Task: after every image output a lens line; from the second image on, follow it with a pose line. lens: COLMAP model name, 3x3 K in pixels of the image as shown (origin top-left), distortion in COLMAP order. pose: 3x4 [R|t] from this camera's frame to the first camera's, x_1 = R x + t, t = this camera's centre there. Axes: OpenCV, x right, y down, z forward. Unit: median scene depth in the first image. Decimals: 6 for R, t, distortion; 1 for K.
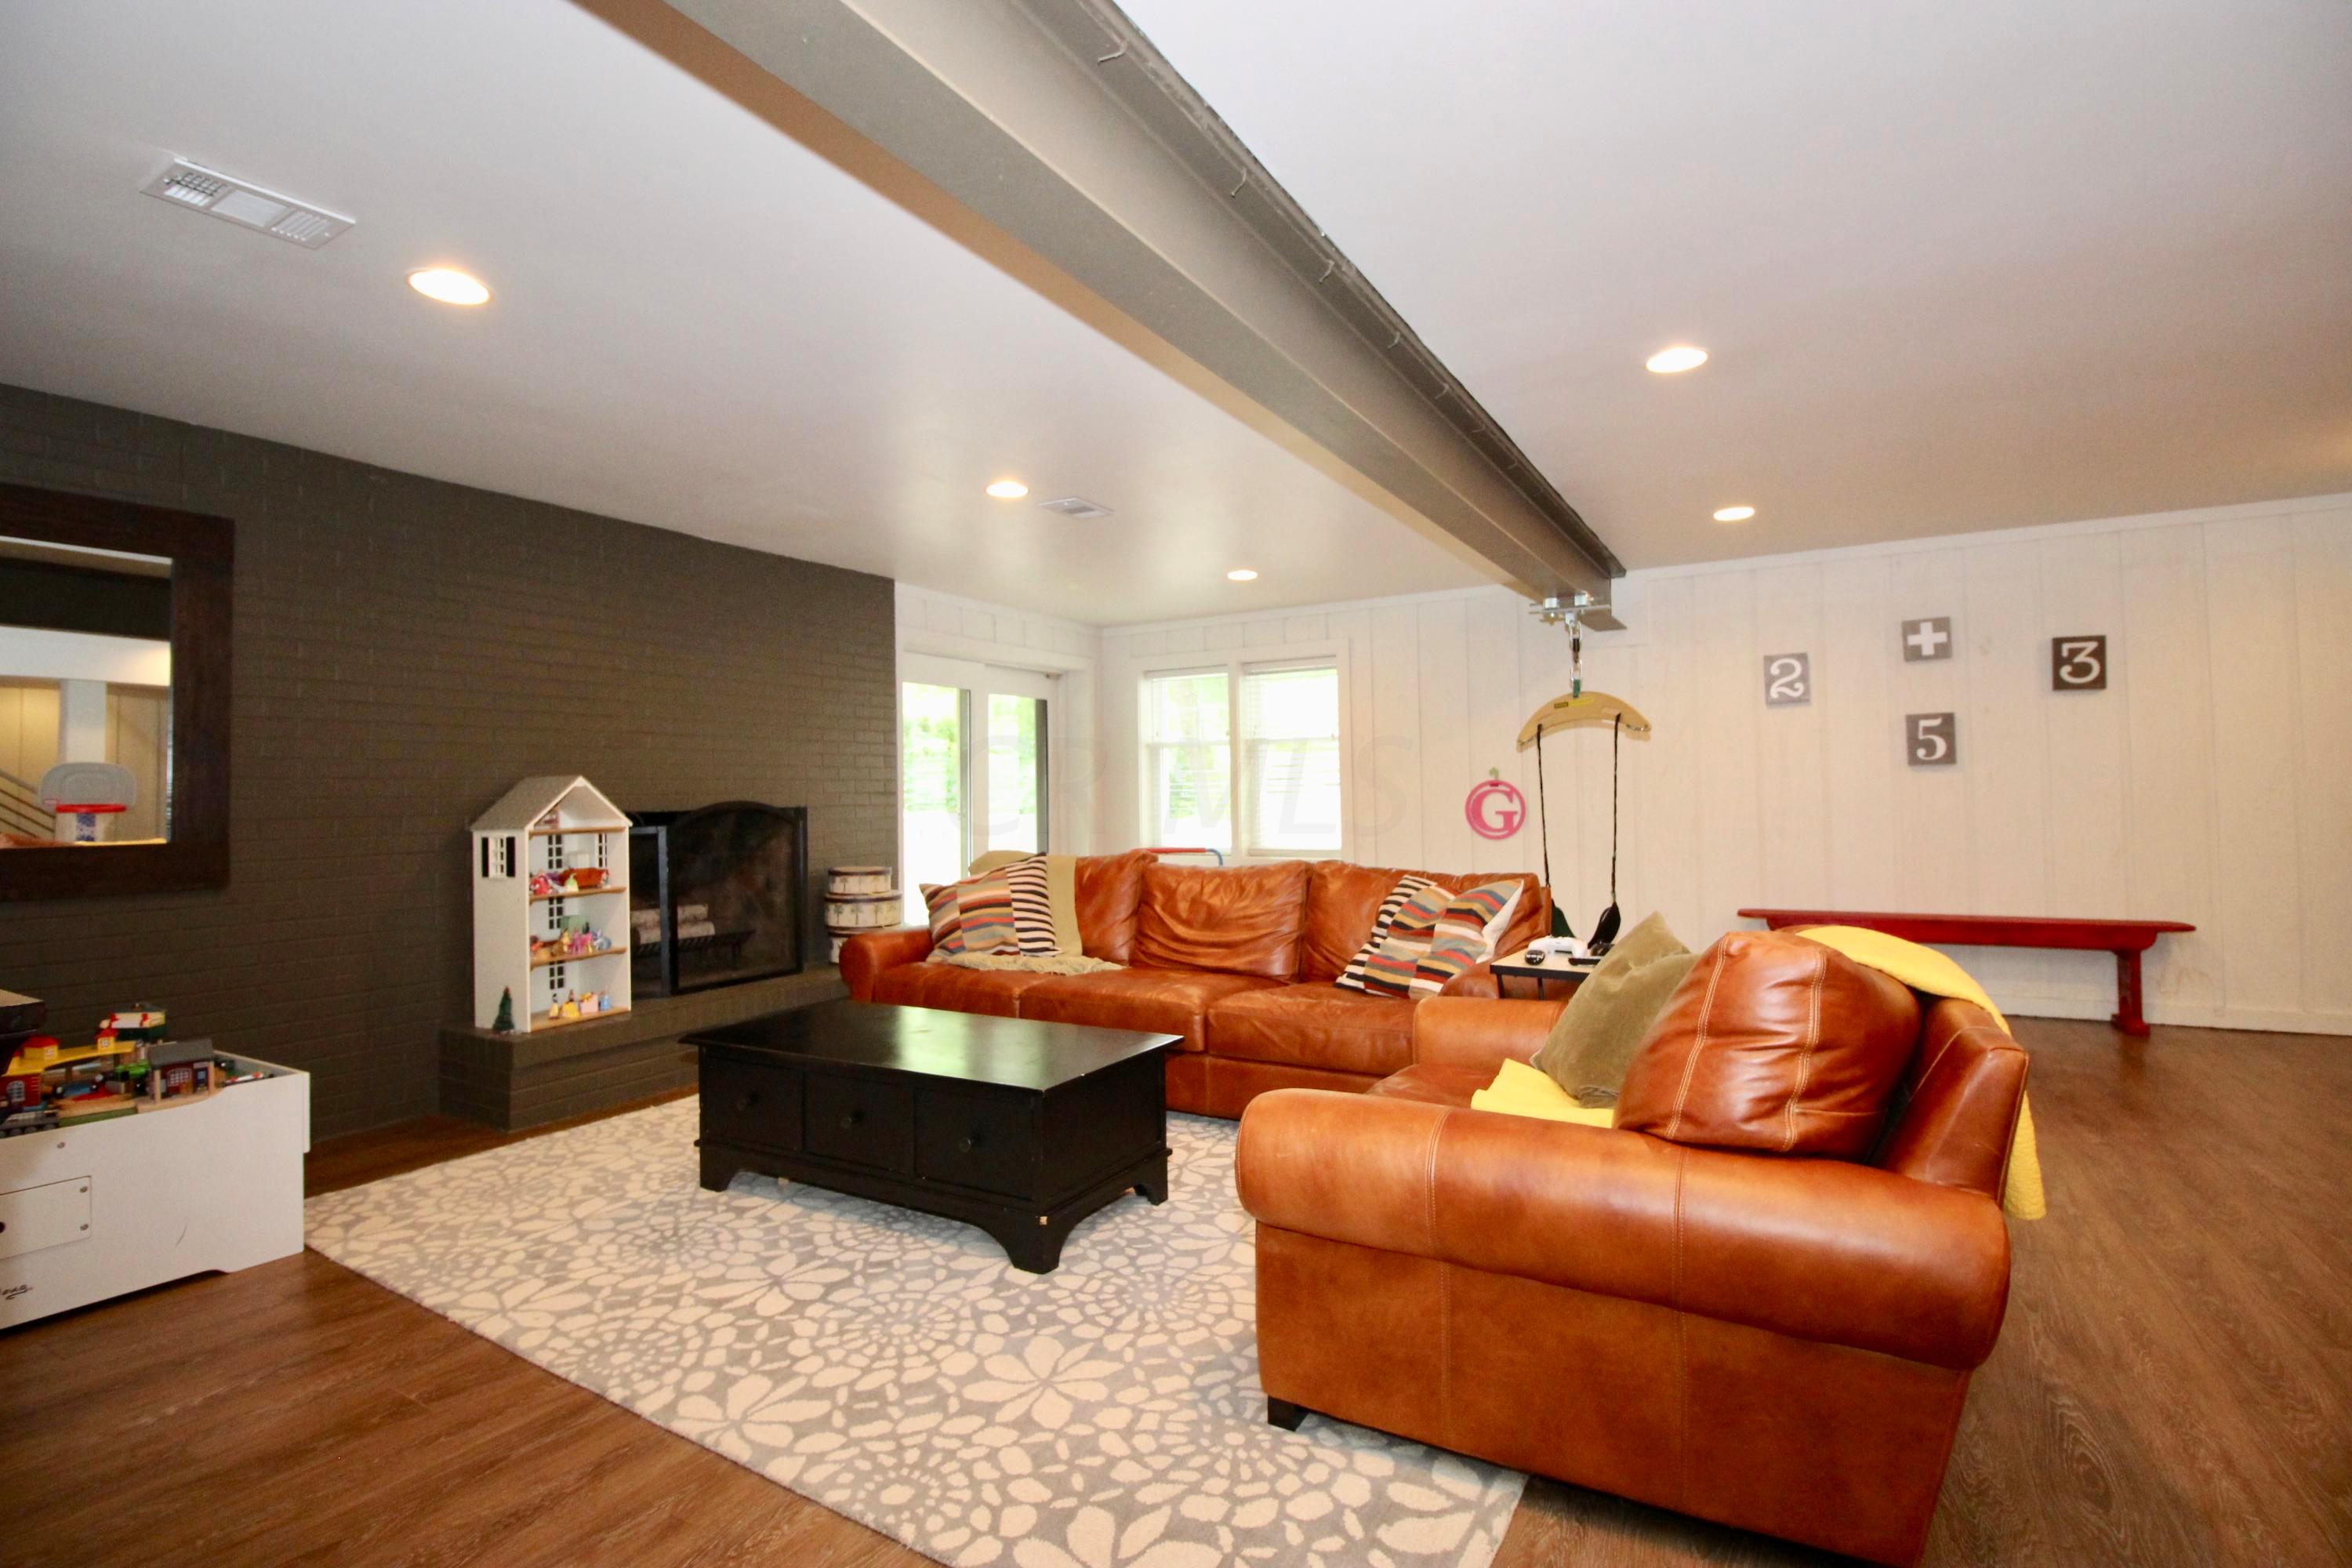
lens RADIAL K [[1078.4, 0, 1188.6], [0, 1078.4, 777.1], [0, 0, 1]] dist [-0.009470, -0.000553]
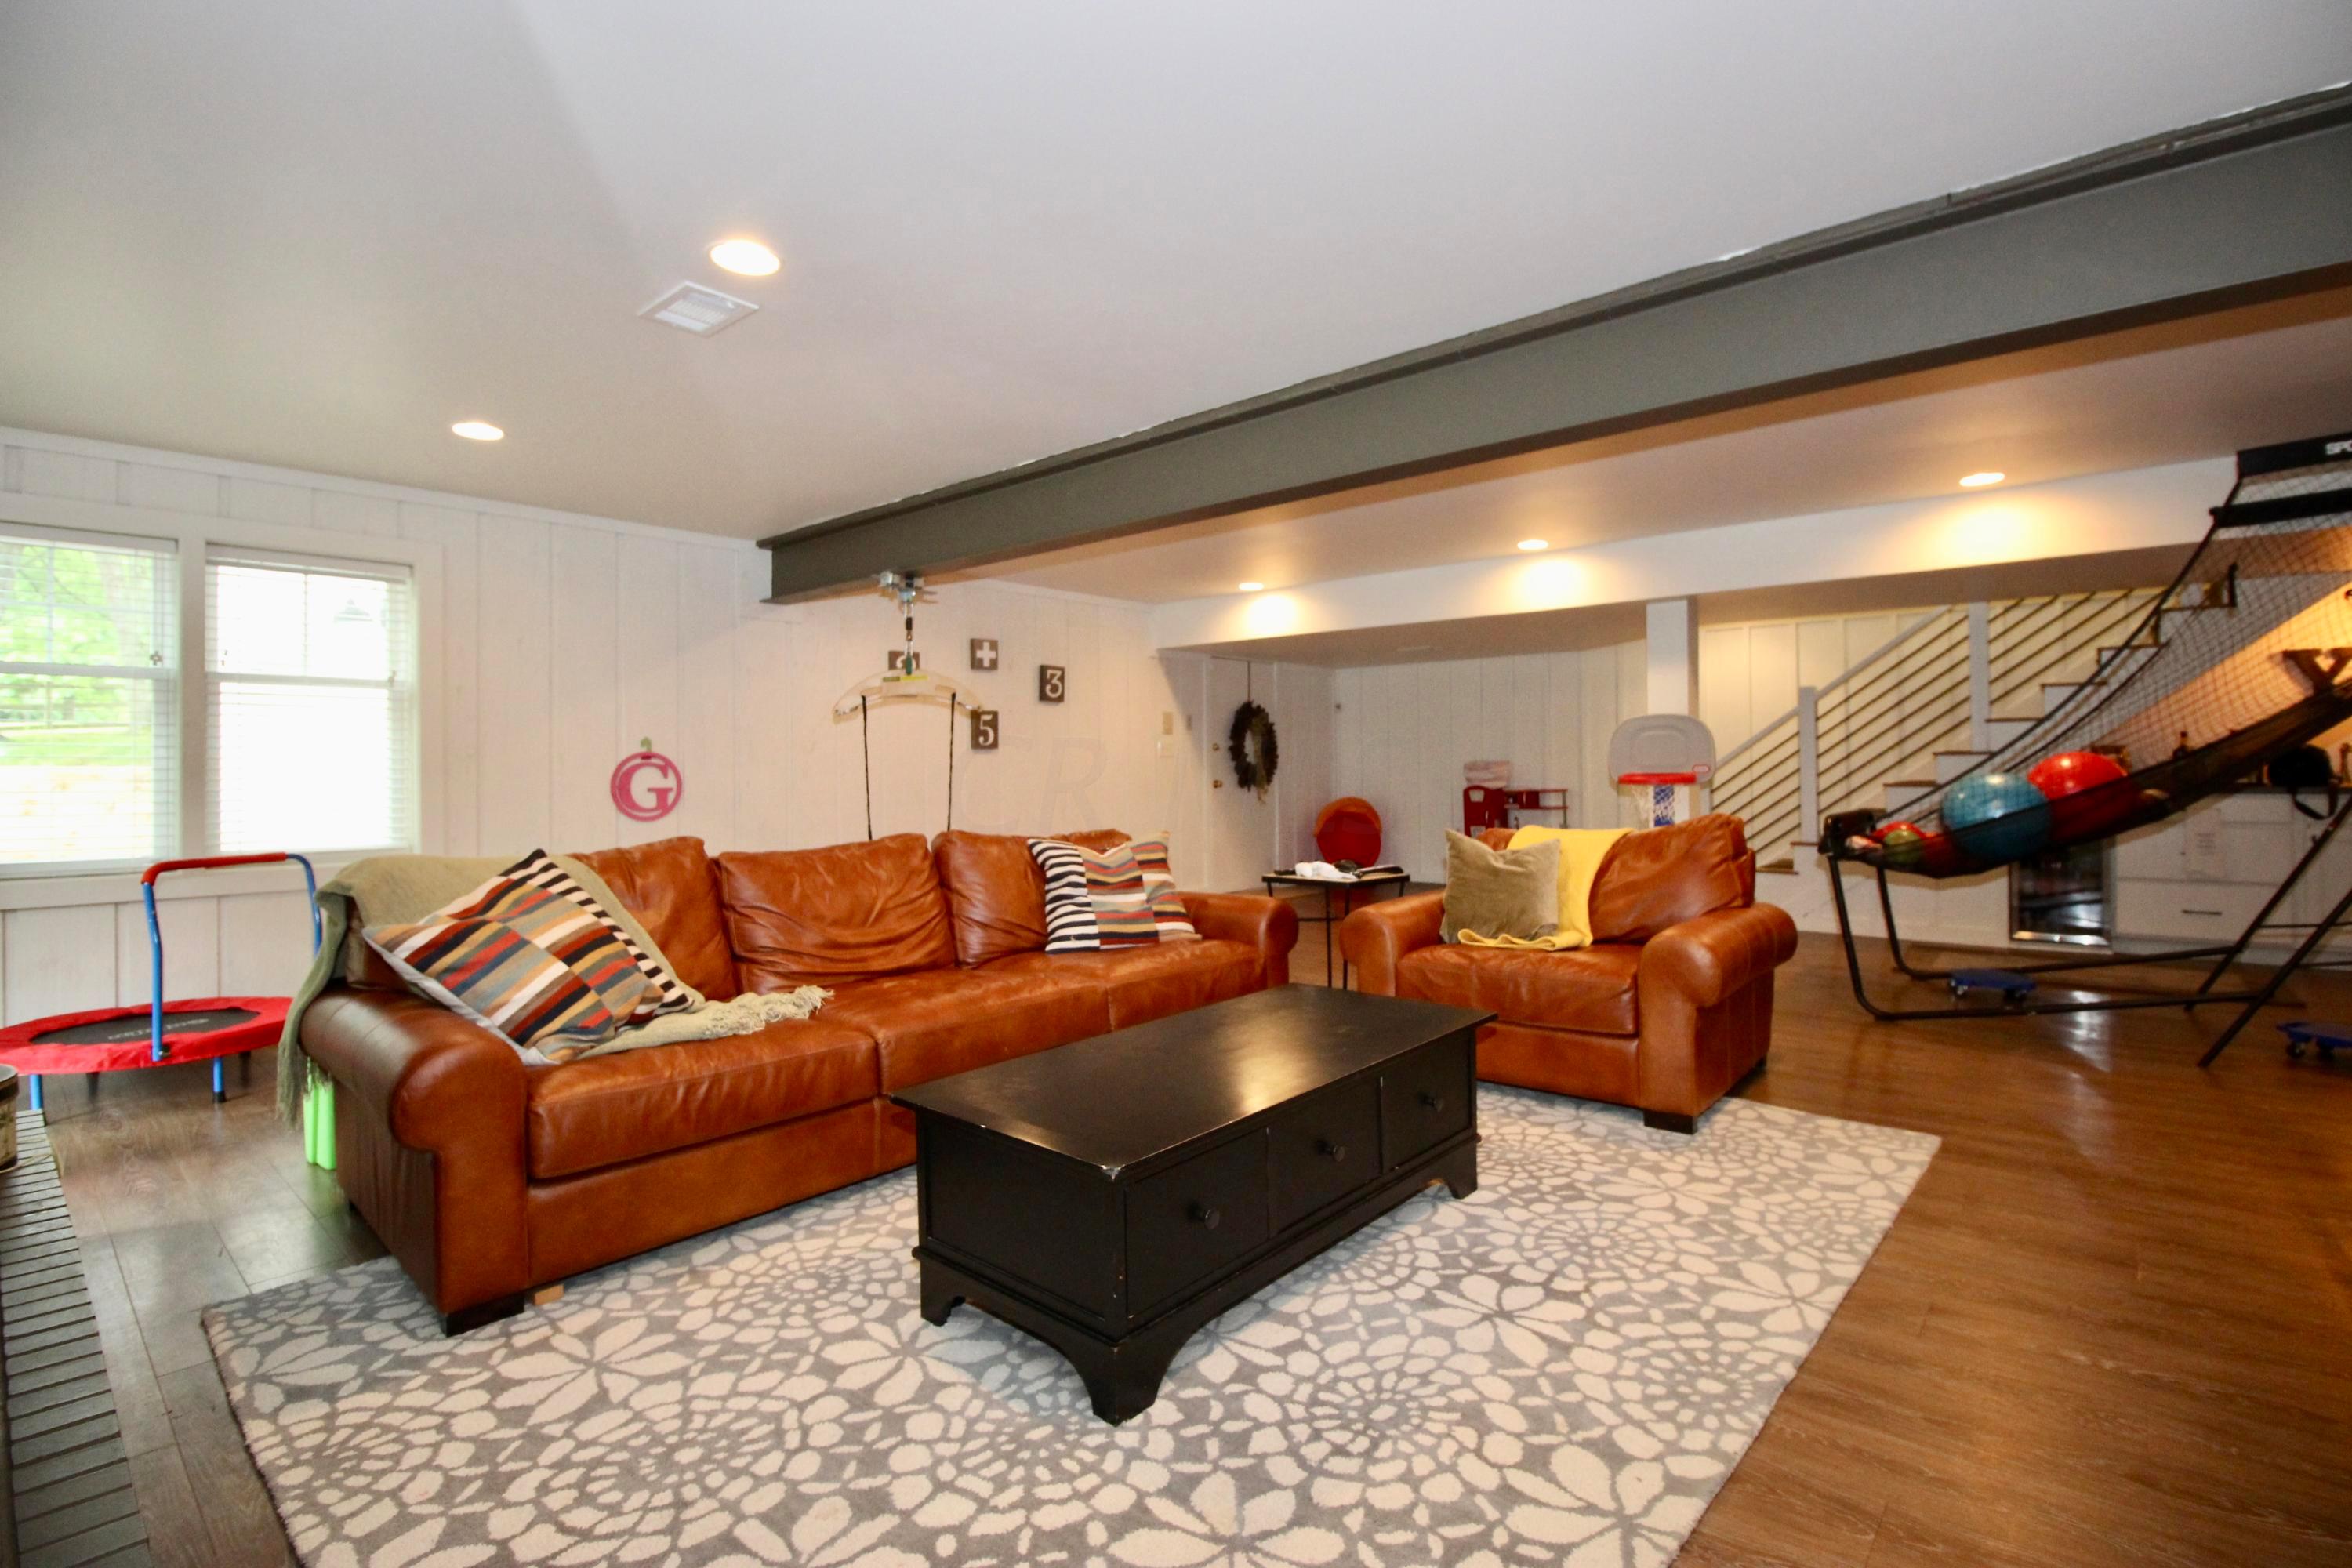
lens RADIAL K [[1078.4, 0, 1188.6], [0, 1078.4, 777.1], [0, 0, 1]] dist [-0.009470, -0.000553]
pose [[0.194667, 0.006457, 0.980848, -1.229196], [-0.010878, 0.999931, -0.004423, 0.056963], [-0.980809, -0.009809, 0.194724, 1.058609]]
